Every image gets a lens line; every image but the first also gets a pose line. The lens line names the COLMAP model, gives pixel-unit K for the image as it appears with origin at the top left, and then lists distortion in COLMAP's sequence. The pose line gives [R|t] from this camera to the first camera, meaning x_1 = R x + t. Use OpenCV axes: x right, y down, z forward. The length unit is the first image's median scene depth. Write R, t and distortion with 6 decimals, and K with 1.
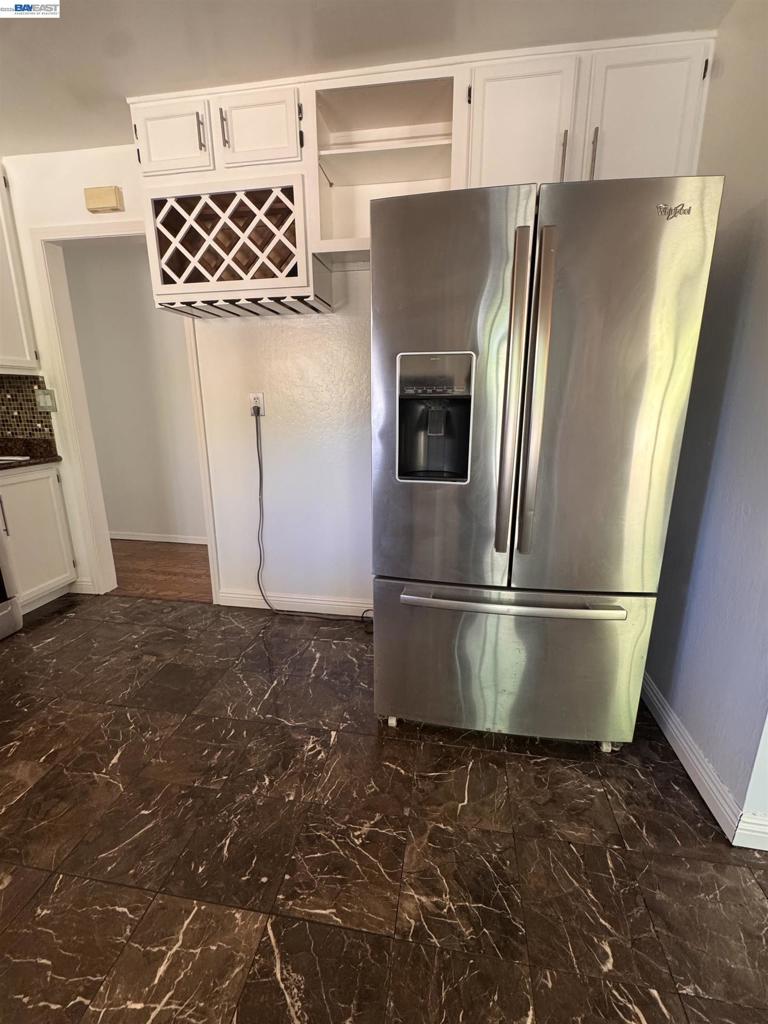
lens RADIAL K [[435.1, 0, 385.7], [0, 435.1, 509.8], [0, 0, 1]] dist [-0.005346, 0.000605]
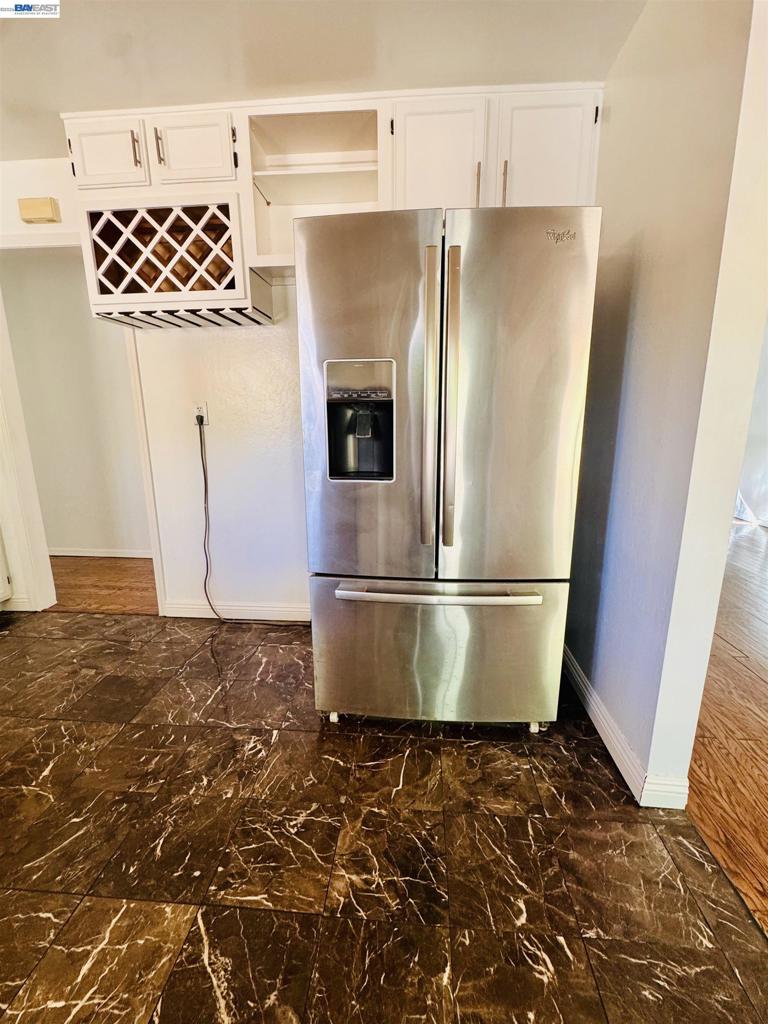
lens RADIAL K [[435.1, 0, 386.0], [0, 435.1, 509.8], [0, 0, 1]] dist [-0.005346, 0.000605]
pose [[0.996438, -0.022900, 0.081155, 0.068473], [0.025513, 0.999184, -0.031303, 0.034956], [-0.080372, 0.033262, 0.996210, -0.049306]]
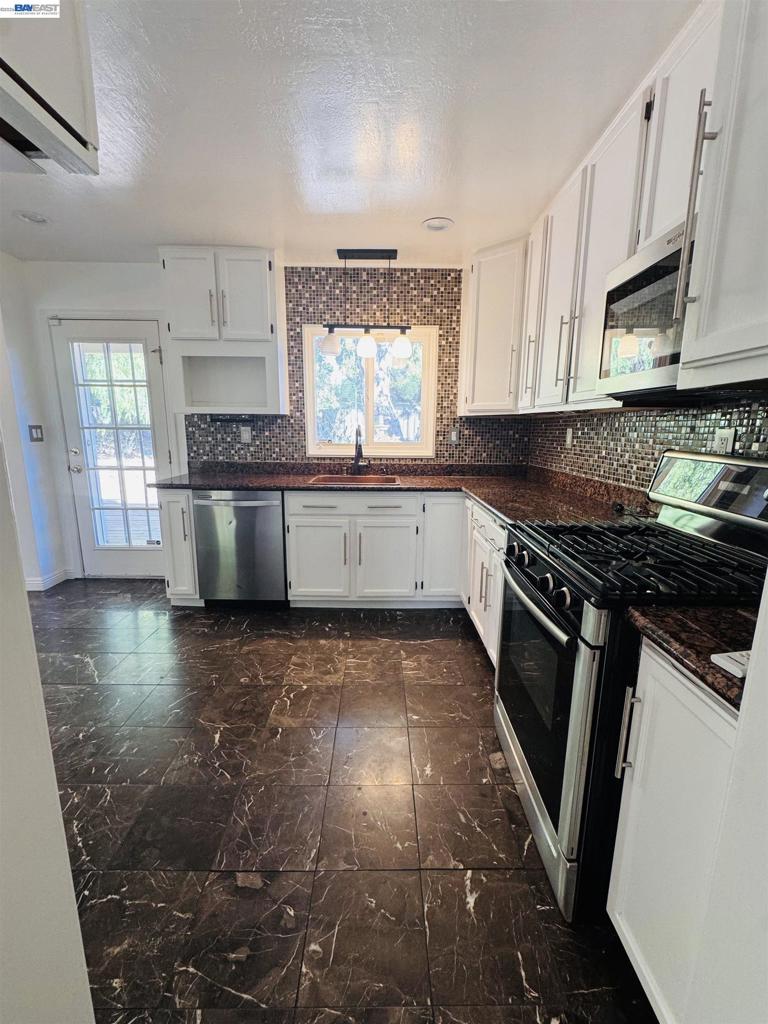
lens RADIAL K [[435.1, 0, 383.7], [0, 435.1, 512.4], [0, 0, 1]] dist [-0.005346, 0.000605]
pose [[-0.986270, 0.018992, -0.164045, -0.844579], [-0.052966, 0.904507, 0.423158, -0.478233], [0.156416, 0.426036, -0.891082, 1.771968]]
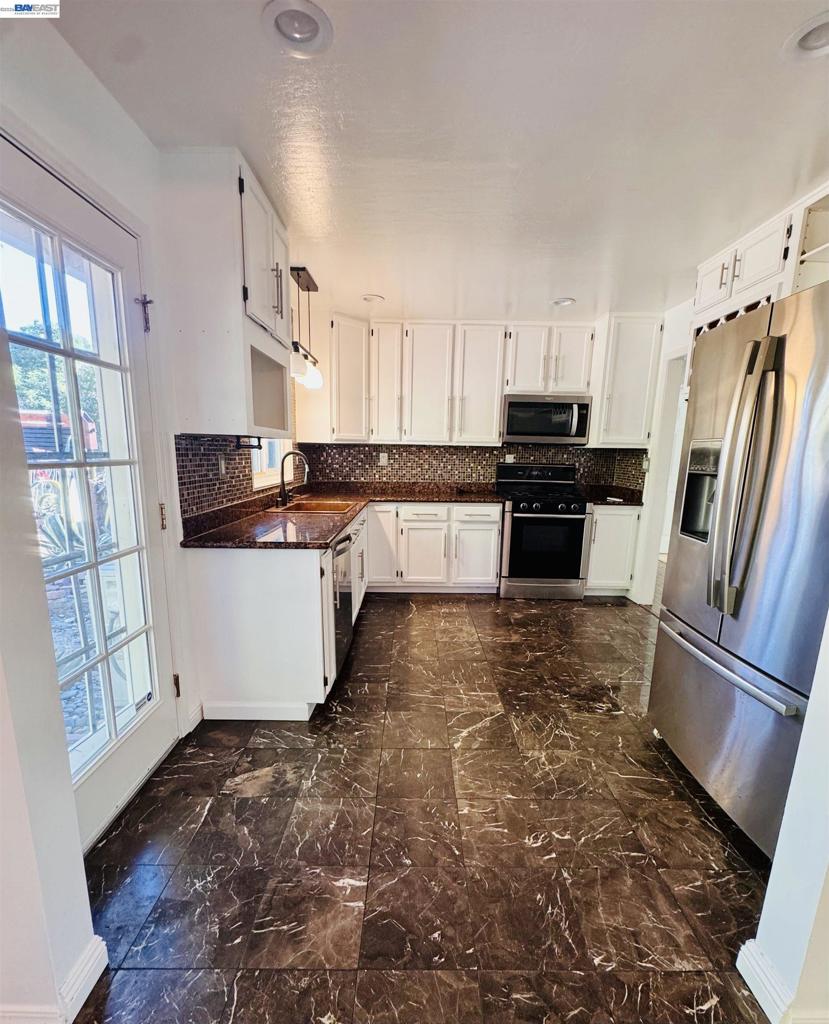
lens RADIAL K [[475.7, 0, 419.9], [0, 475.7, 549.9], [0, 0, 1]] dist [-0.001026, 0.000775]
pose [[0.173340, 0.202978, -0.963718, 1.130170], [-0.260942, 0.953025, 0.153791, -0.035454], [0.949664, 0.224817, 0.218163, -0.042402]]
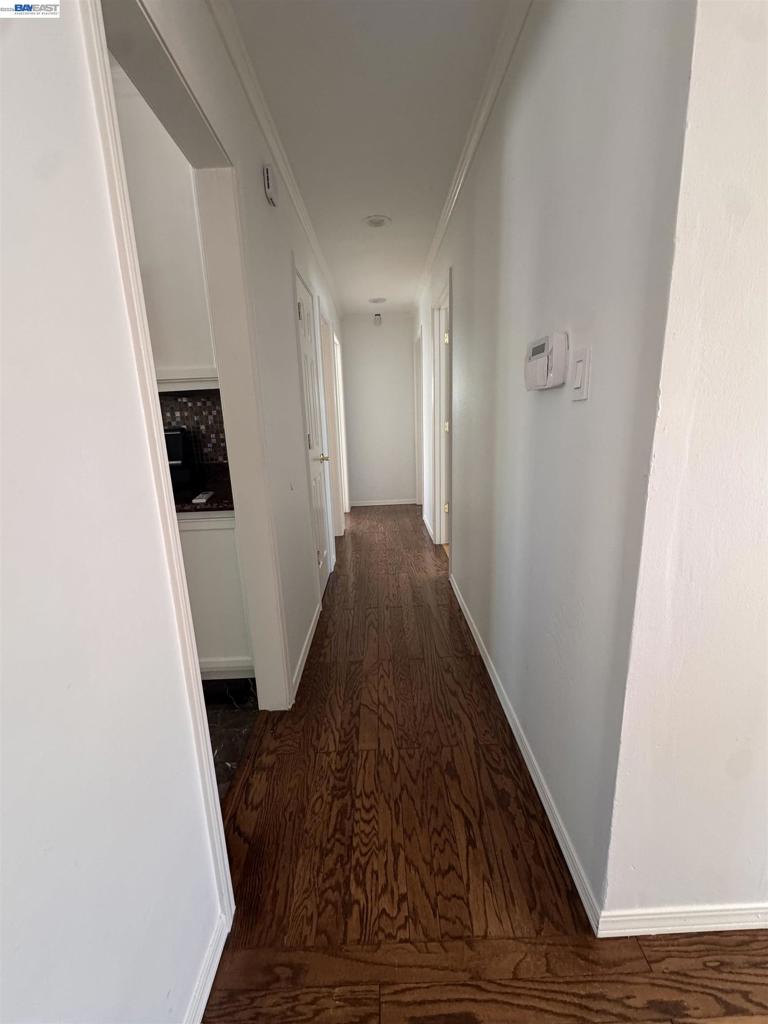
lens RADIAL K [[435.1, 0, 386.7], [0, 435.1, 513.0], [0, 0, 1]] dist [-0.005346, 0.000605]
pose [[0.184110, 0.212733, -0.959608, -0.065875], [-0.205710, 0.963016, 0.174021, -0.436465], [0.961138, 0.165362, 0.221062, 1.696344]]
